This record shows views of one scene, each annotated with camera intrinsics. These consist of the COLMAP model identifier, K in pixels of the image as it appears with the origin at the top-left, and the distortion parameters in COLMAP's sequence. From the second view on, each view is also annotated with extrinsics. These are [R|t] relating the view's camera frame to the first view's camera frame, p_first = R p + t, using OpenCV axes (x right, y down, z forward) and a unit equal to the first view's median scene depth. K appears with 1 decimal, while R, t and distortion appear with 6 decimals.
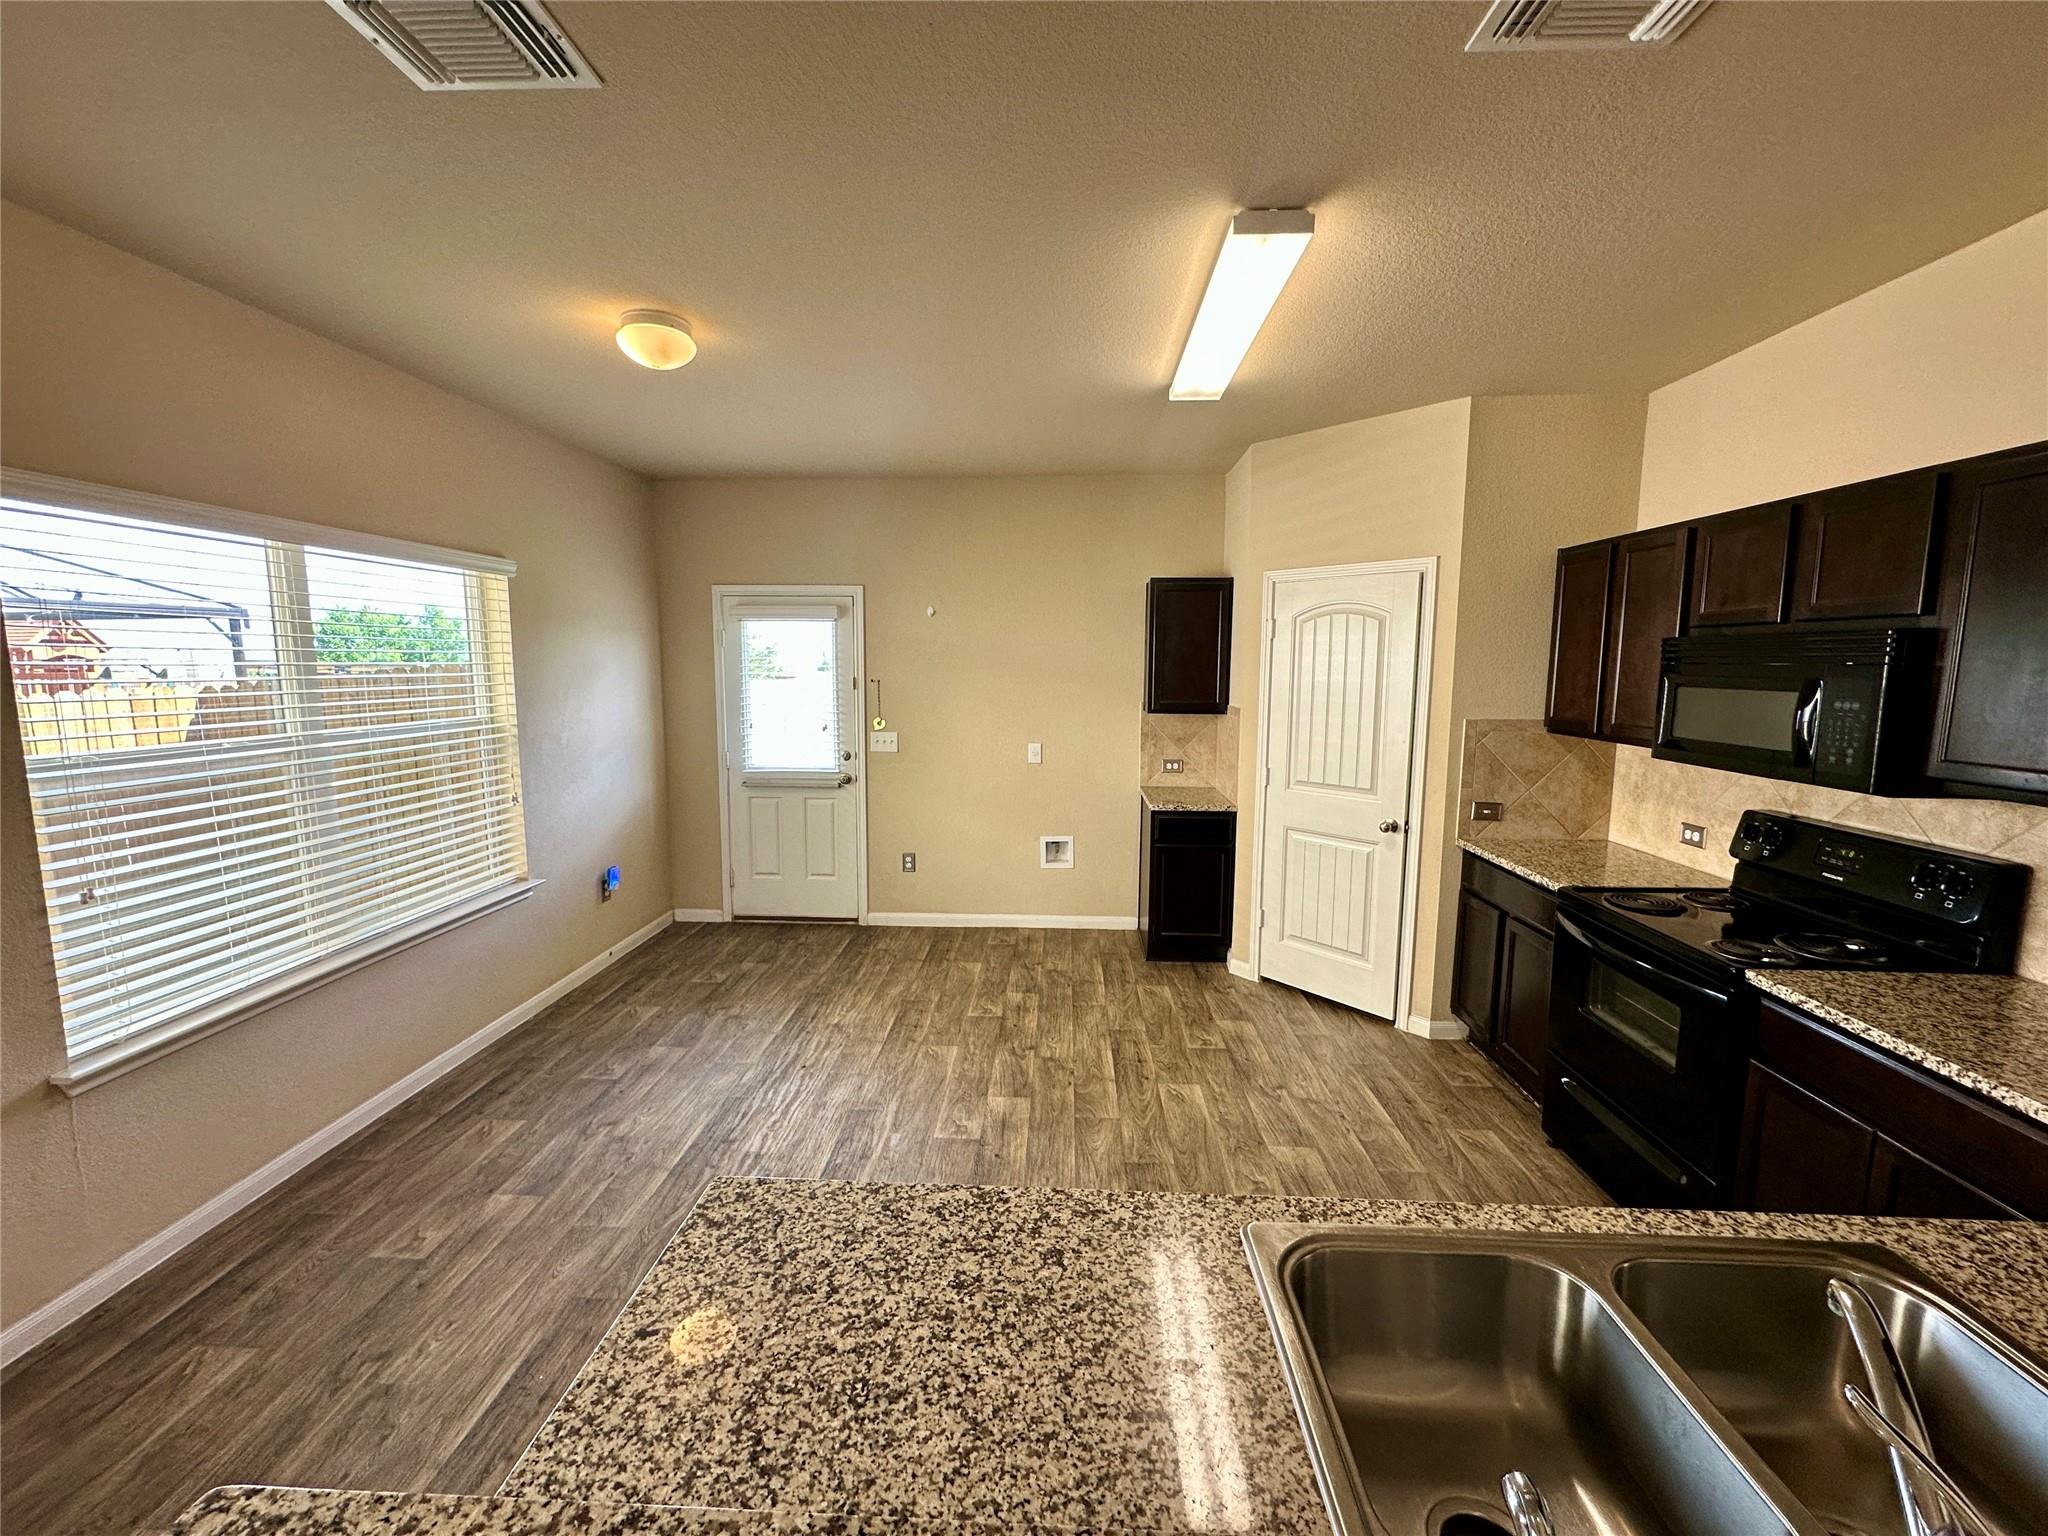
lens RADIAL K [[816.2, 0, 1025.1], [0, 816.2, 763.1], [0, 0, 1]] dist [-0.002960, 0.000371]
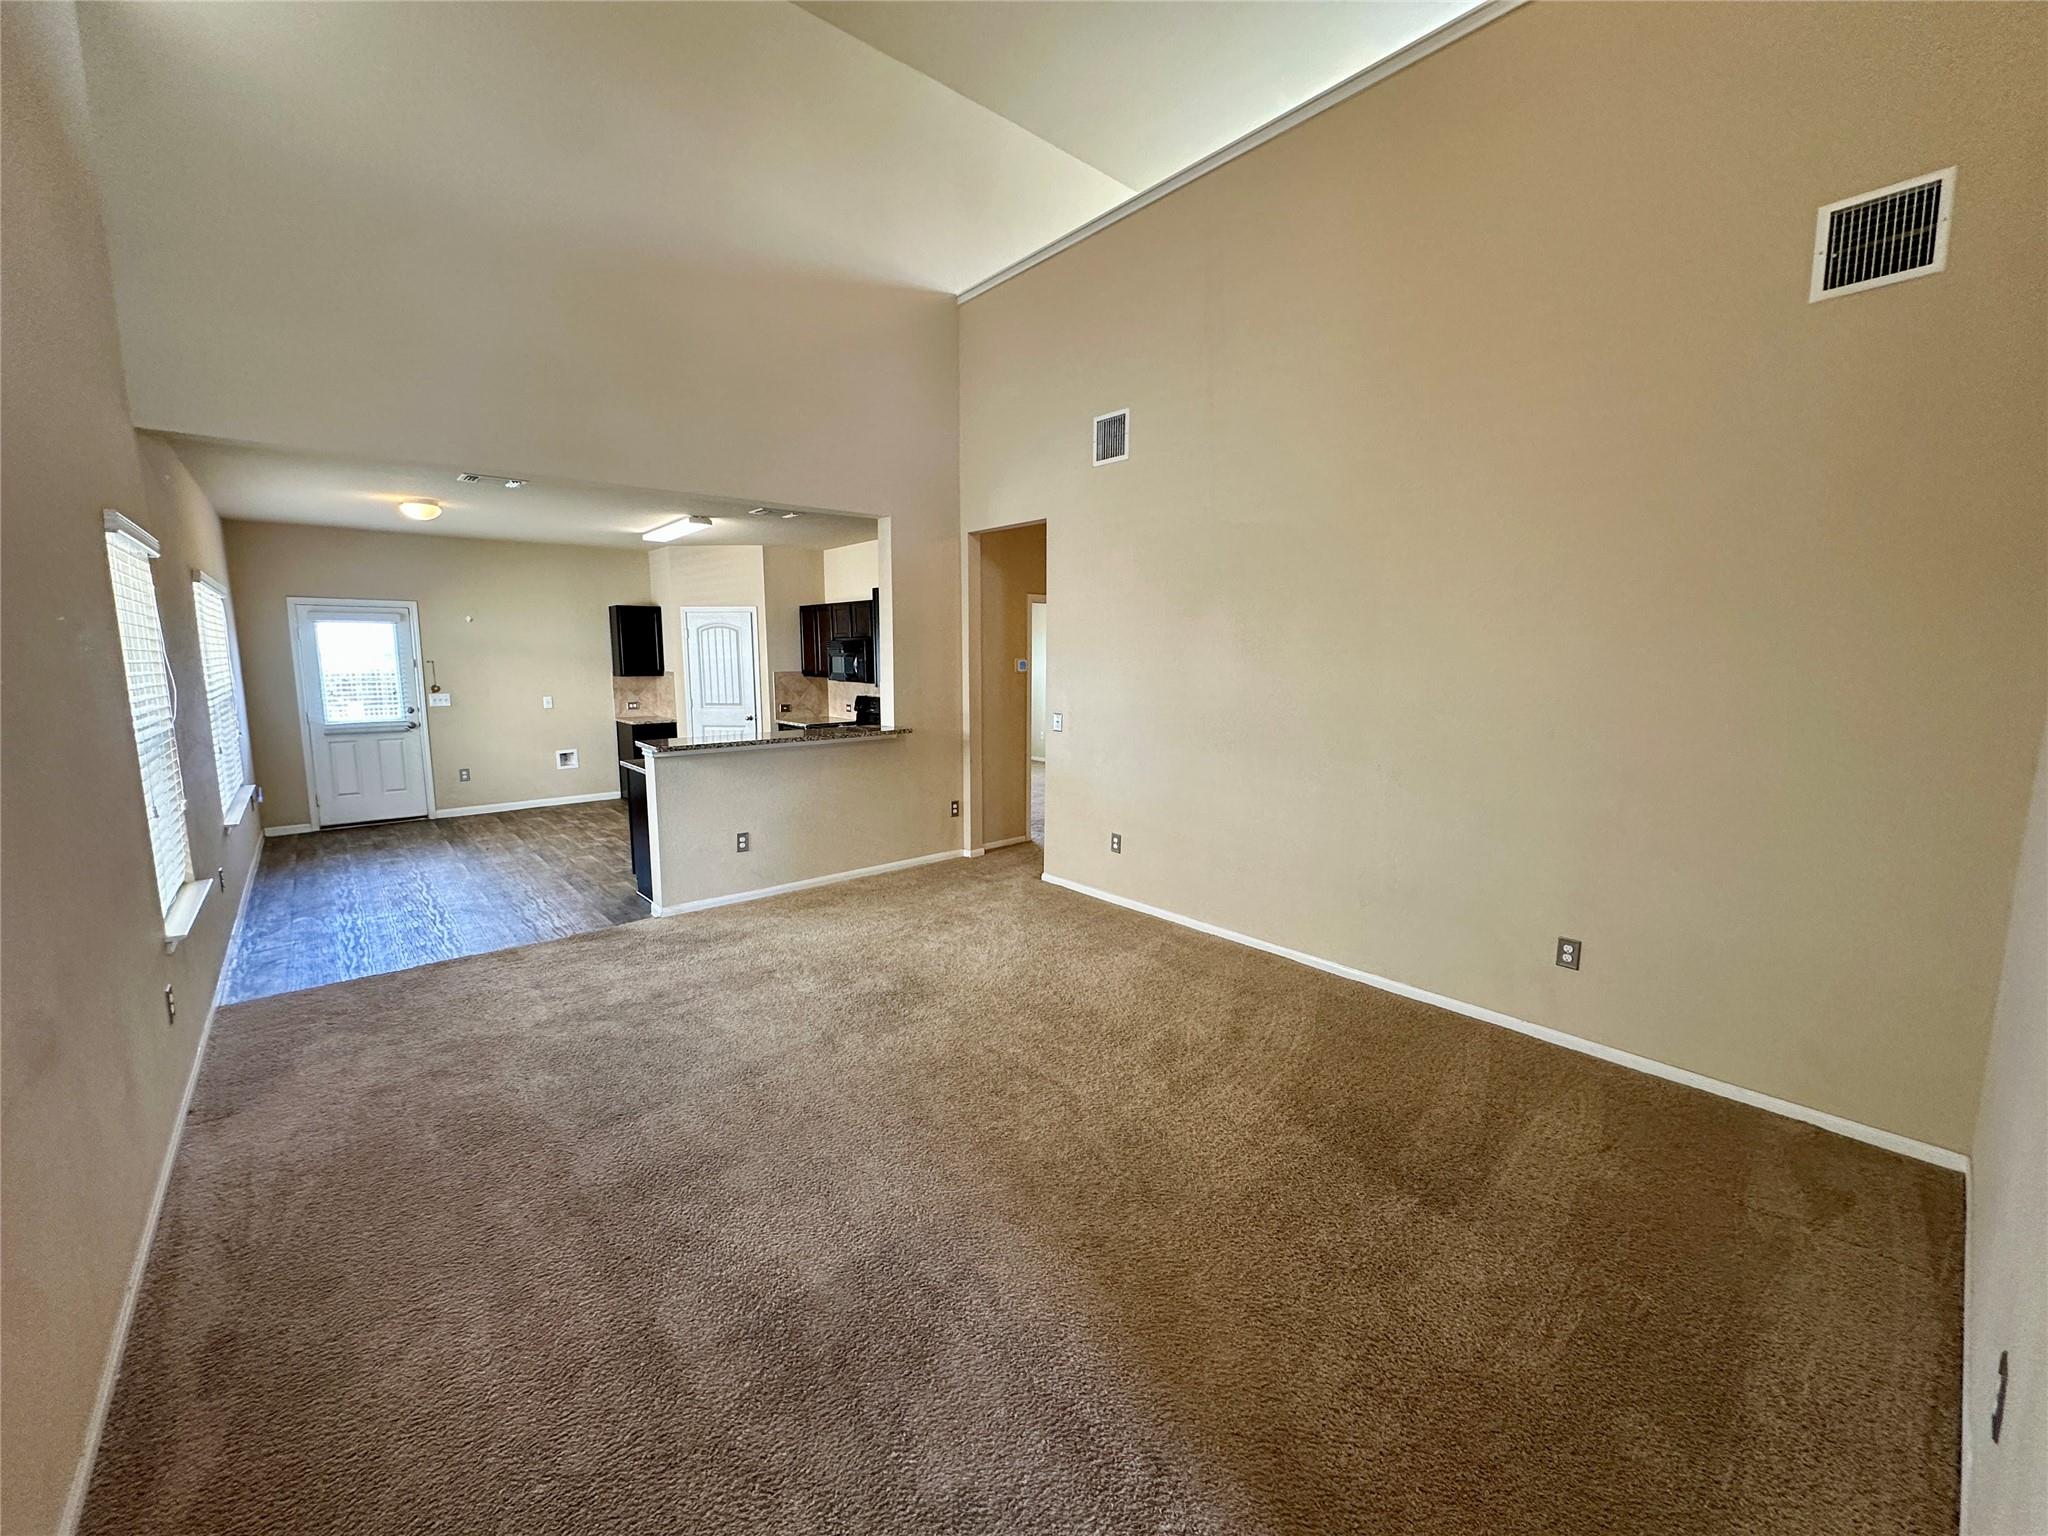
lens RADIAL K [[816.2, 0, 1025.1], [0, 816.2, 763.1], [0, 0, 1]] dist [-0.002960, 0.000371]
pose [[0.723651, -0.097602, 0.683230, -0.574116], [0.086688, 0.994964, 0.050318, 0.148685], [-0.684700, 0.022815, 0.728468, -1.208378]]
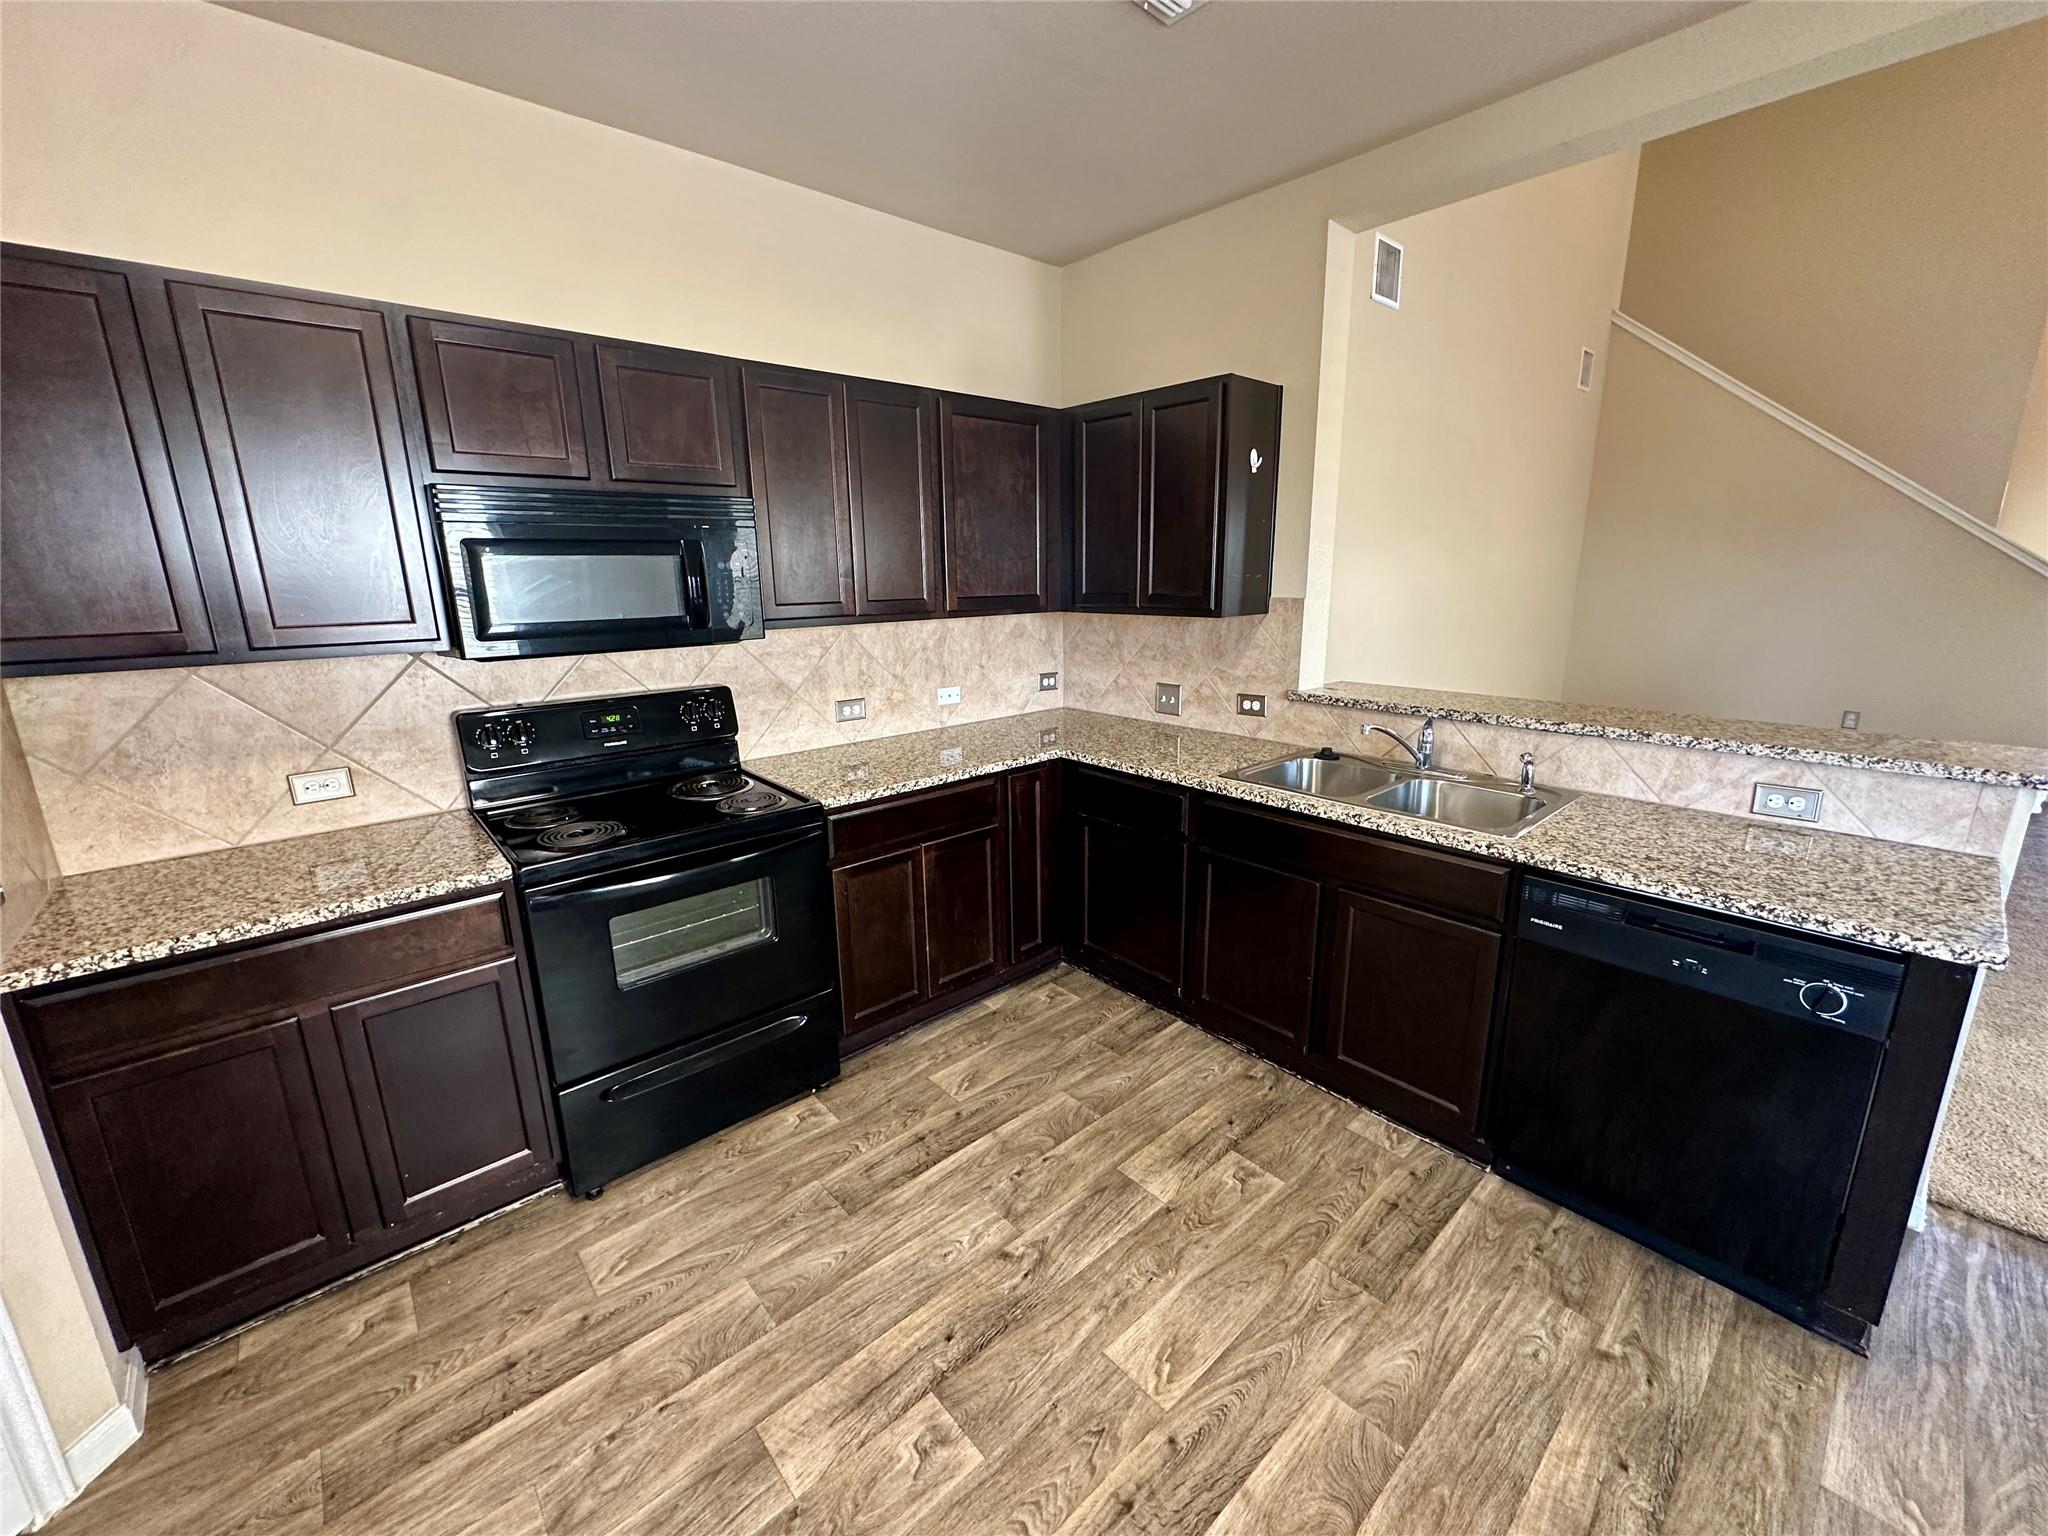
lens RADIAL K [[816.2, 0, 1025.1], [0, 816.2, 763.1], [0, 0, 1]] dist [-0.002960, 0.000371]
pose [[-0.700789, -0.160050, 0.695182, -0.052690], [0.100046, 0.942825, 0.317917, -0.068013], [-0.706318, 0.292343, -0.644710, 0.786699]]
